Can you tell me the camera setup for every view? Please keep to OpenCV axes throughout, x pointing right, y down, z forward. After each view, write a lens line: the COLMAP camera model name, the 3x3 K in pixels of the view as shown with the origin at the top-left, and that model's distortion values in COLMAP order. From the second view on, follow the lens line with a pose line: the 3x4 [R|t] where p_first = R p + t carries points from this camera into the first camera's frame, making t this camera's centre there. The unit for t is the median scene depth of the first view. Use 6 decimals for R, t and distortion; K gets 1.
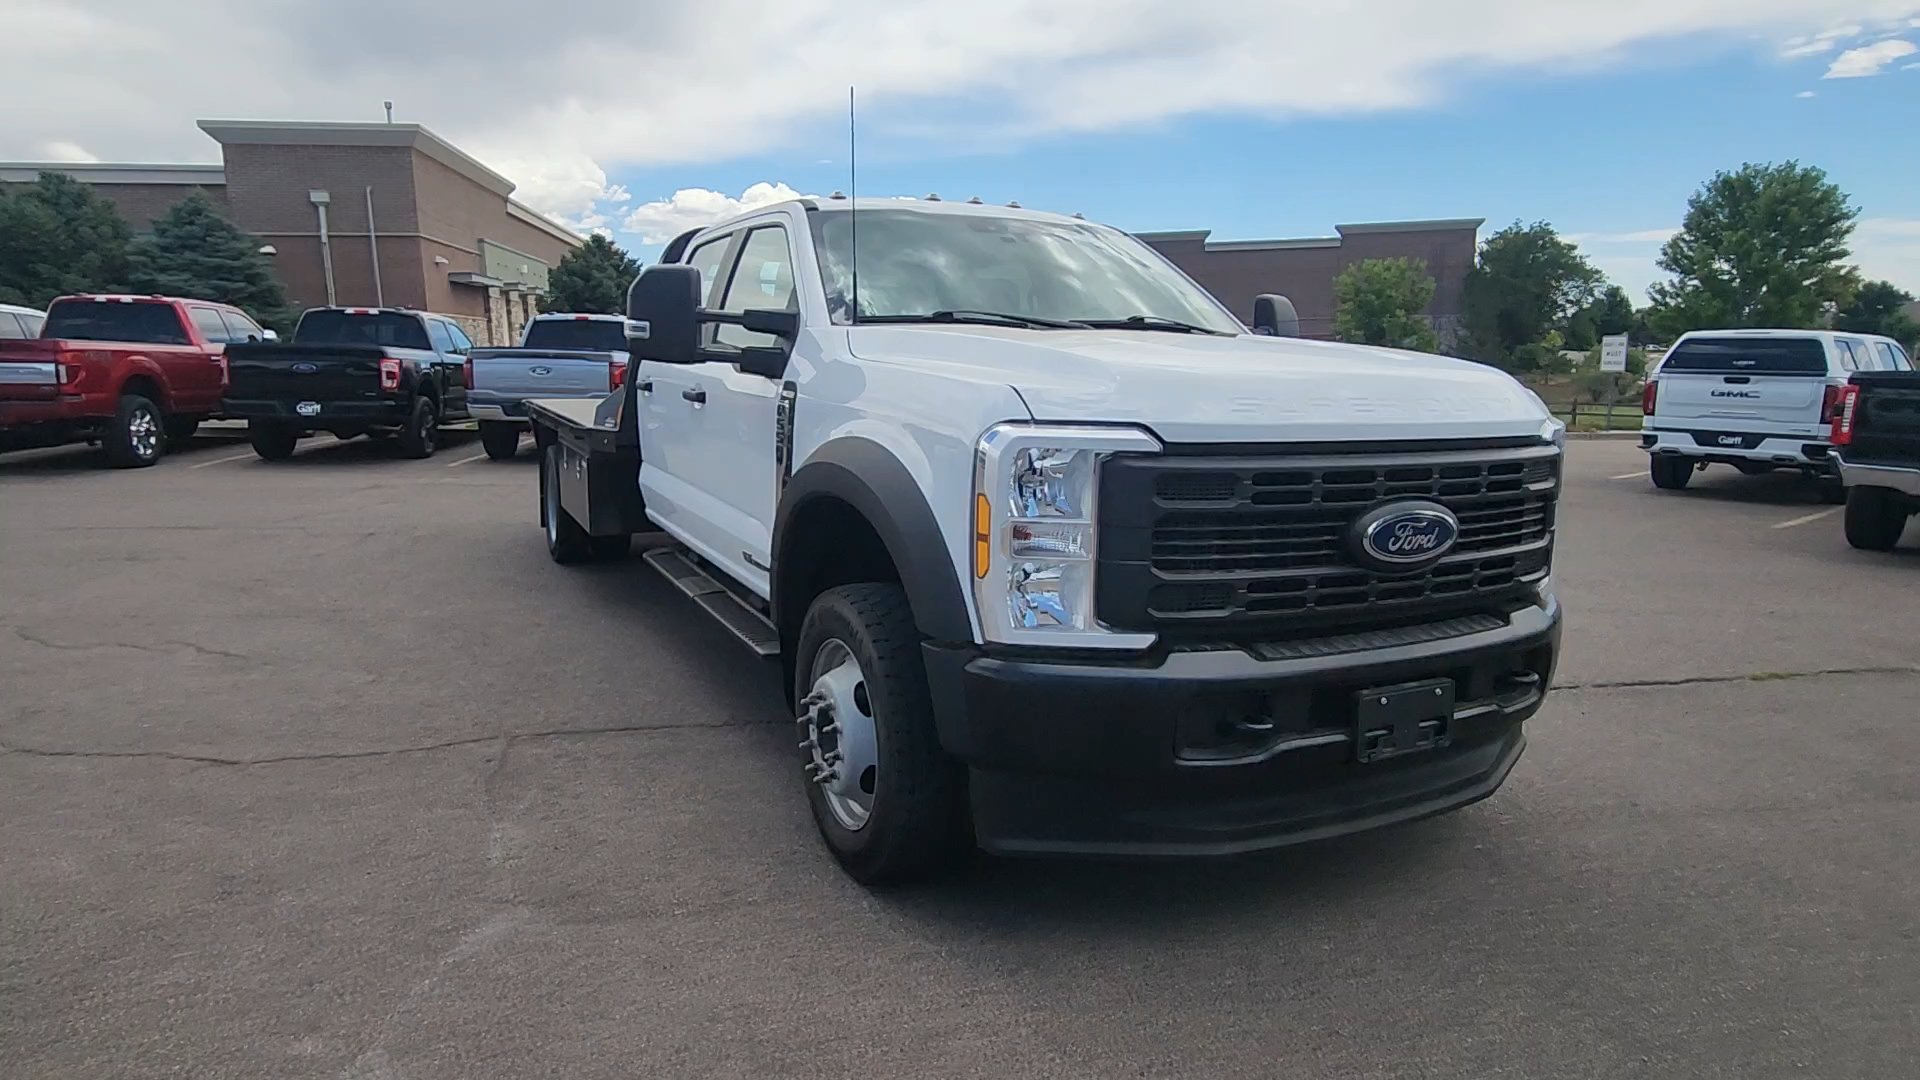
lens RADIAL K [[1093.4, 0, 961.7], [0, 1093.4, 535.5], [0, 0, 1]] dist [0.004567, 0.002479]
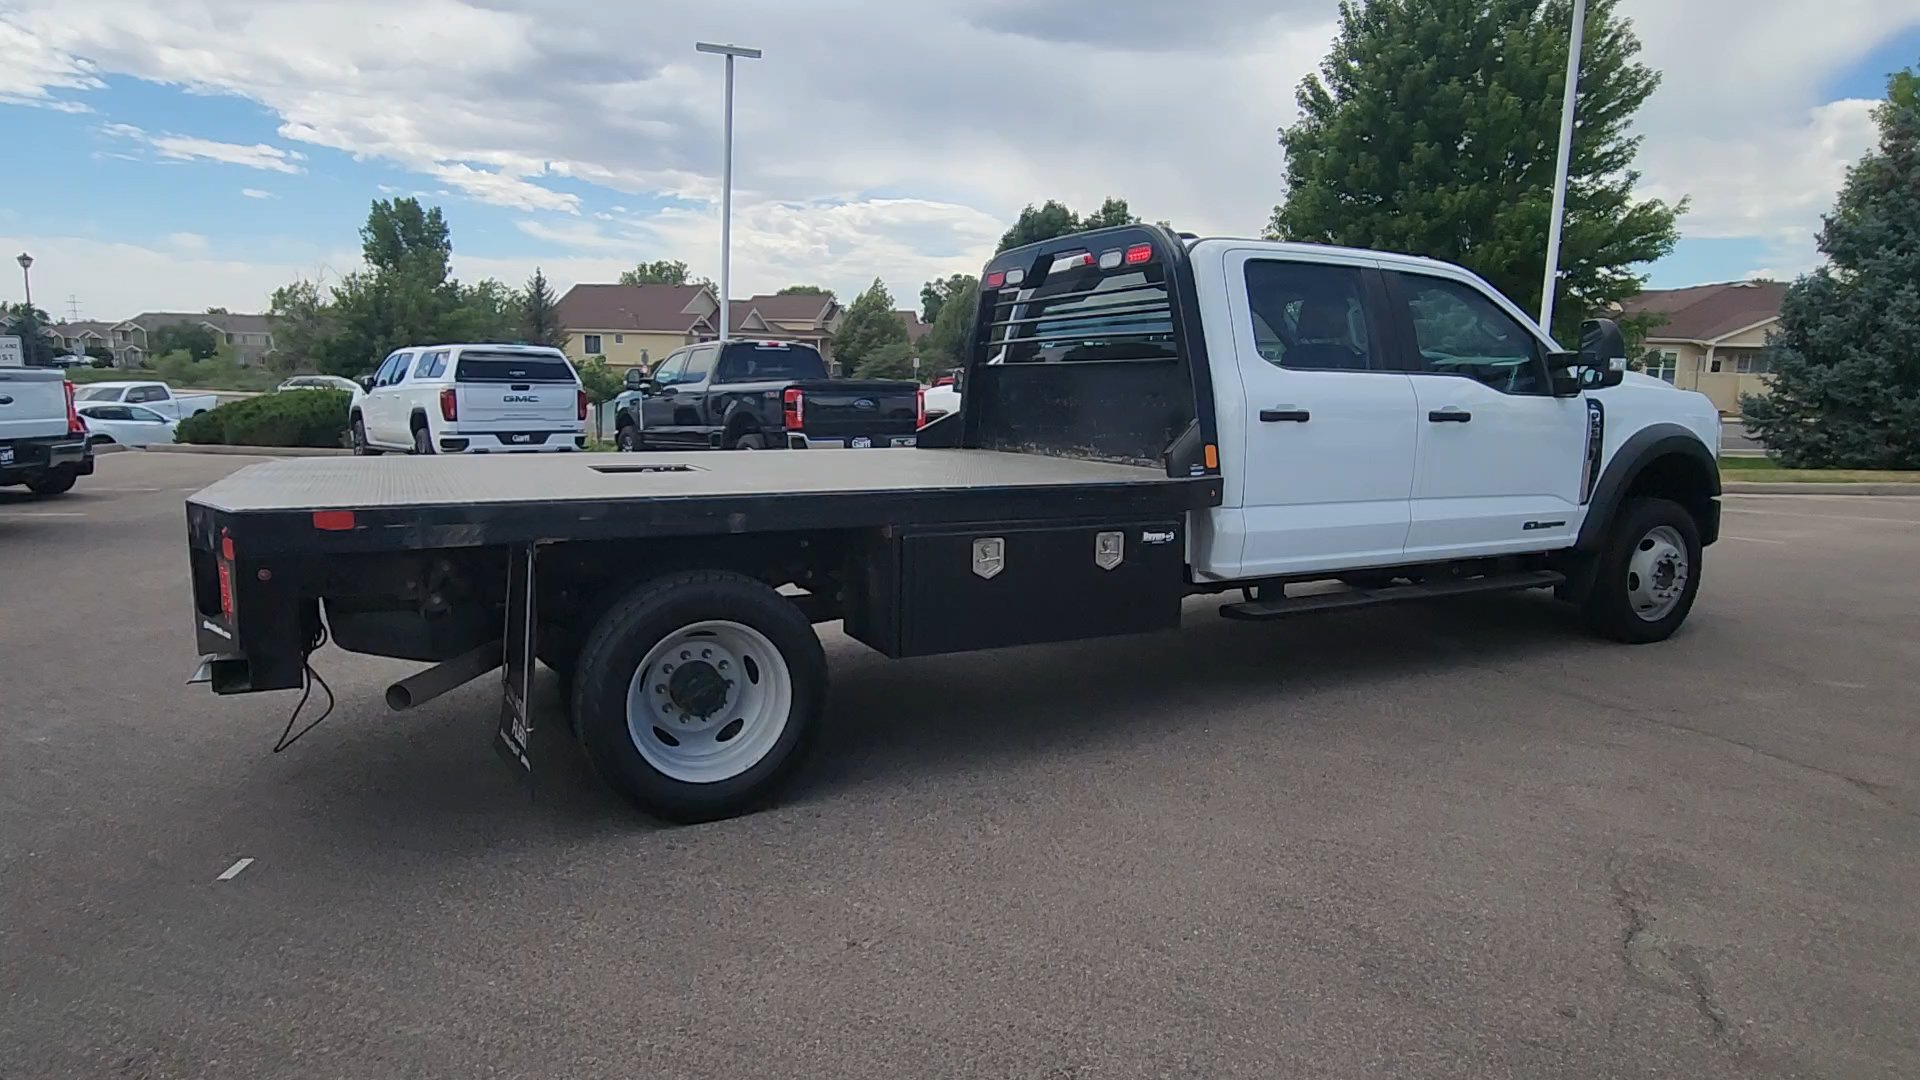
lens RADIAL K [[1089.9, 0, 964.5], [0, 1089.9, 539.0], [0, 0, 1]] dist [0.006632, 0.002718]
pose [[-0.007323, -0.154755, 0.987926, -0.417650], [0.151825, 0.976326, 0.154064, -0.076639], [-0.988380, 0.151120, 0.016346, 0.449106]]
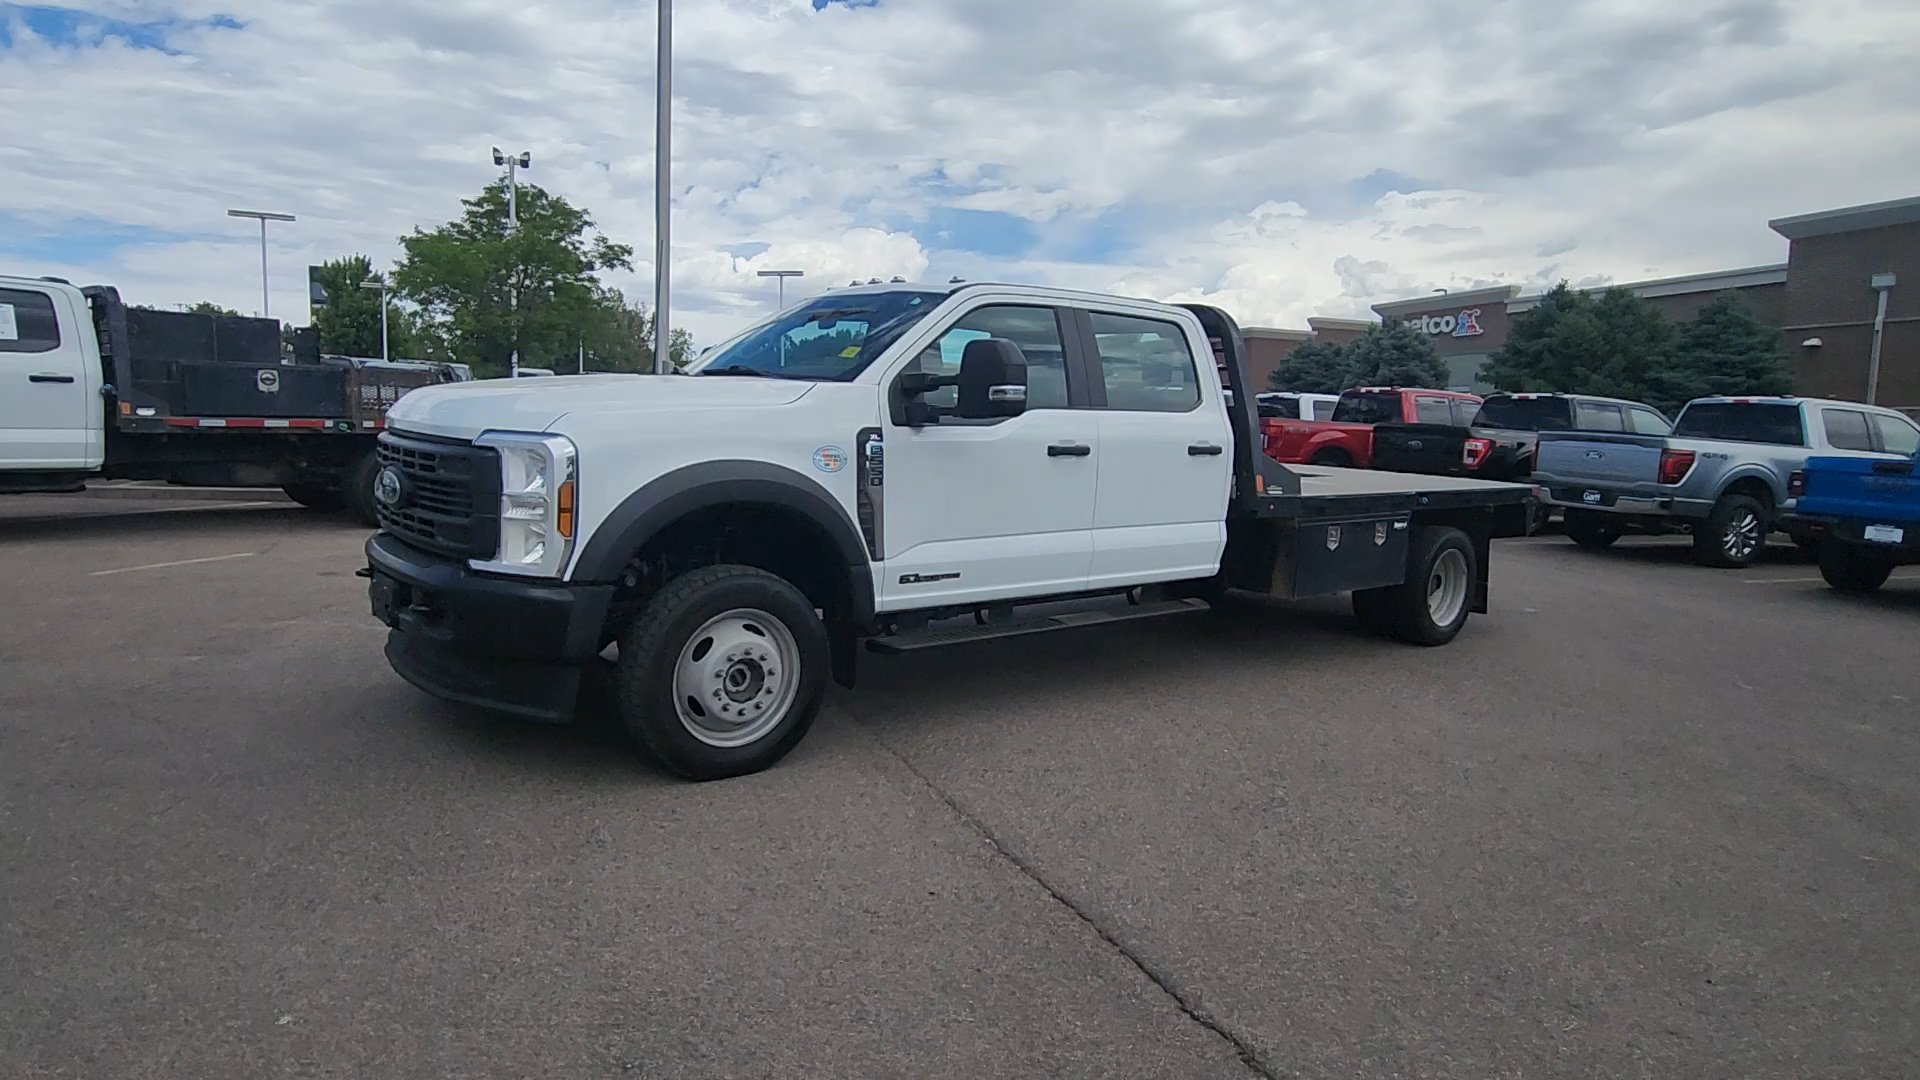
lens RADIAL K [[1093.4, 0, 961.7], [0, 1093.4, 535.5], [0, 0, 1]] dist [0.004567, 0.002479]
pose [[0.220587, 0.107754, -0.969397, 0.380586], [-0.194925, 0.978699, 0.064432, -0.034979], [0.955691, 0.174747, 0.236893, 0.250716]]
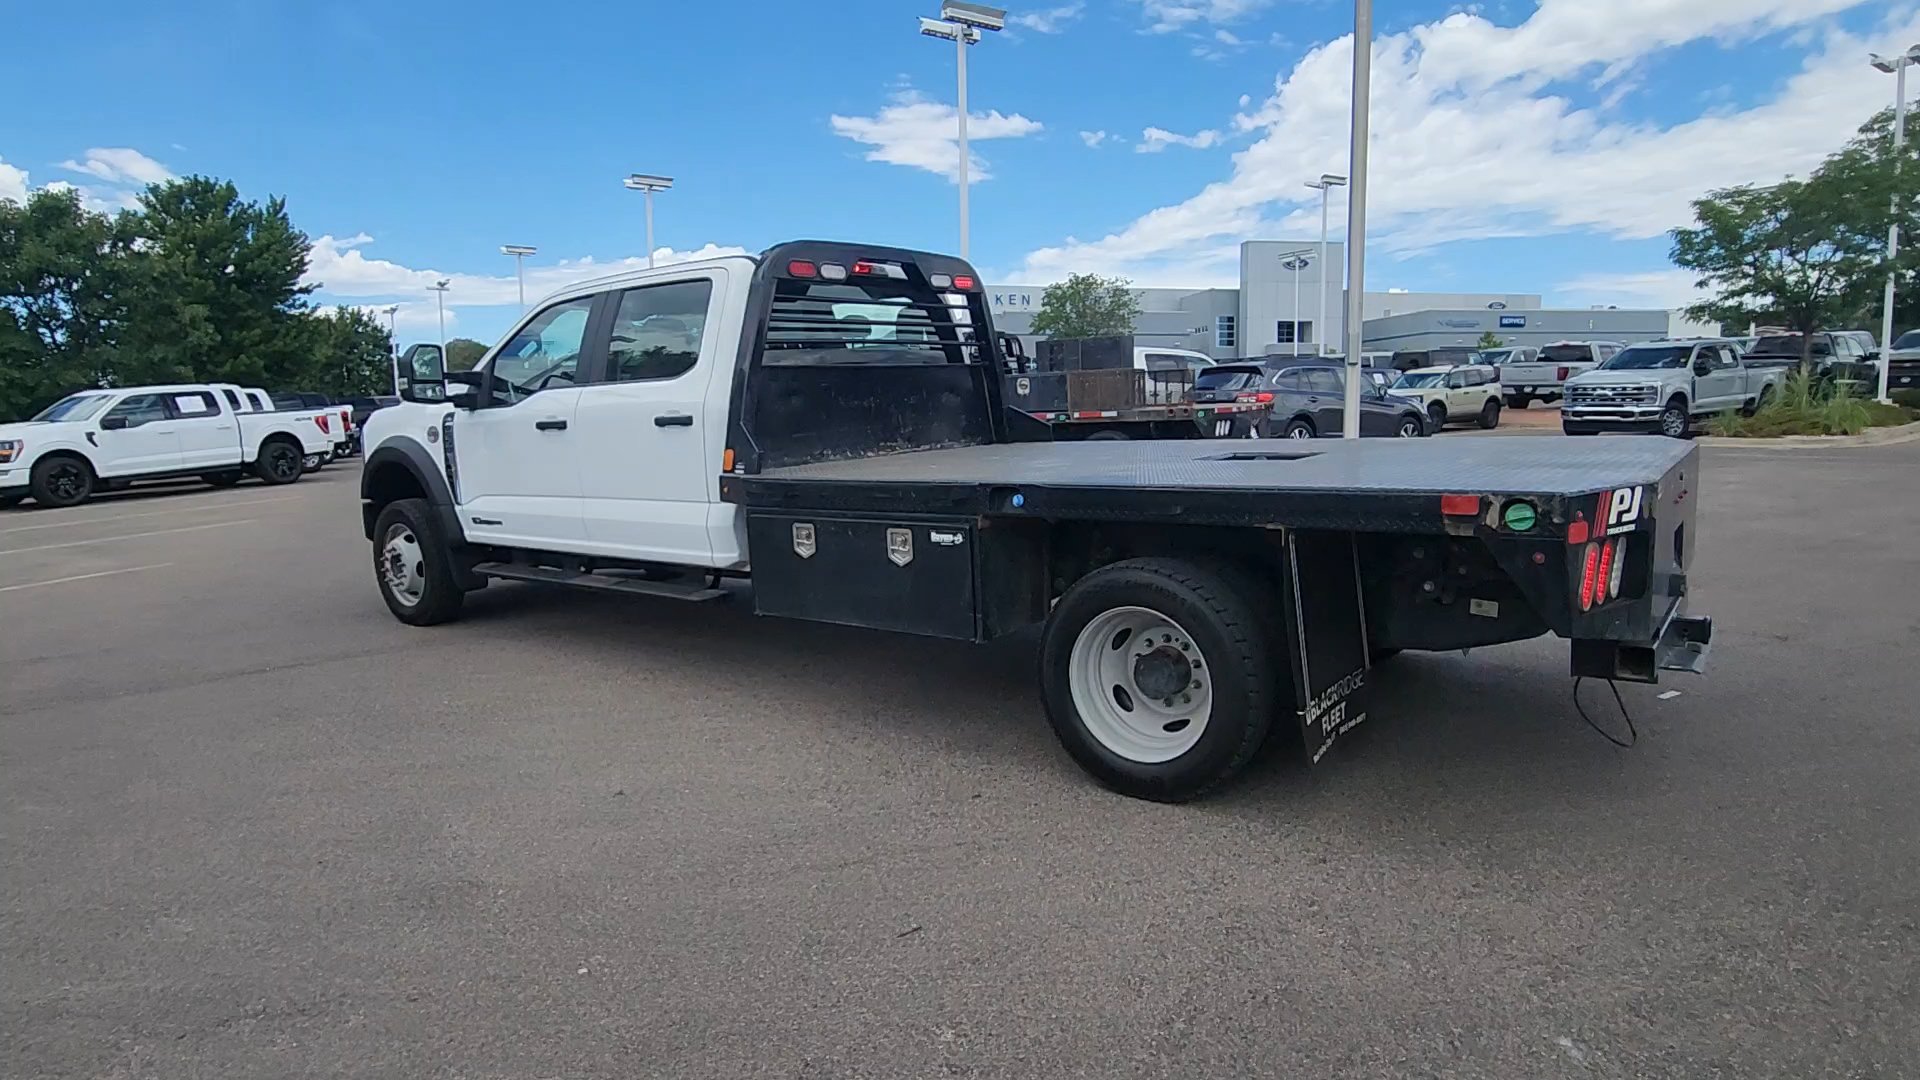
lens RADIAL K [[1091.7, 0, 960.0], [0, 1091.7, 540.0], [0, 0, 1]] dist [0.006255, -0.002886]
pose [[-0.903762, 0.073904, -0.421606, 0.086996], [-0.046696, 0.962079, 0.268743, -0.117442], [0.425480, 0.262567, -0.866040, 0.768626]]
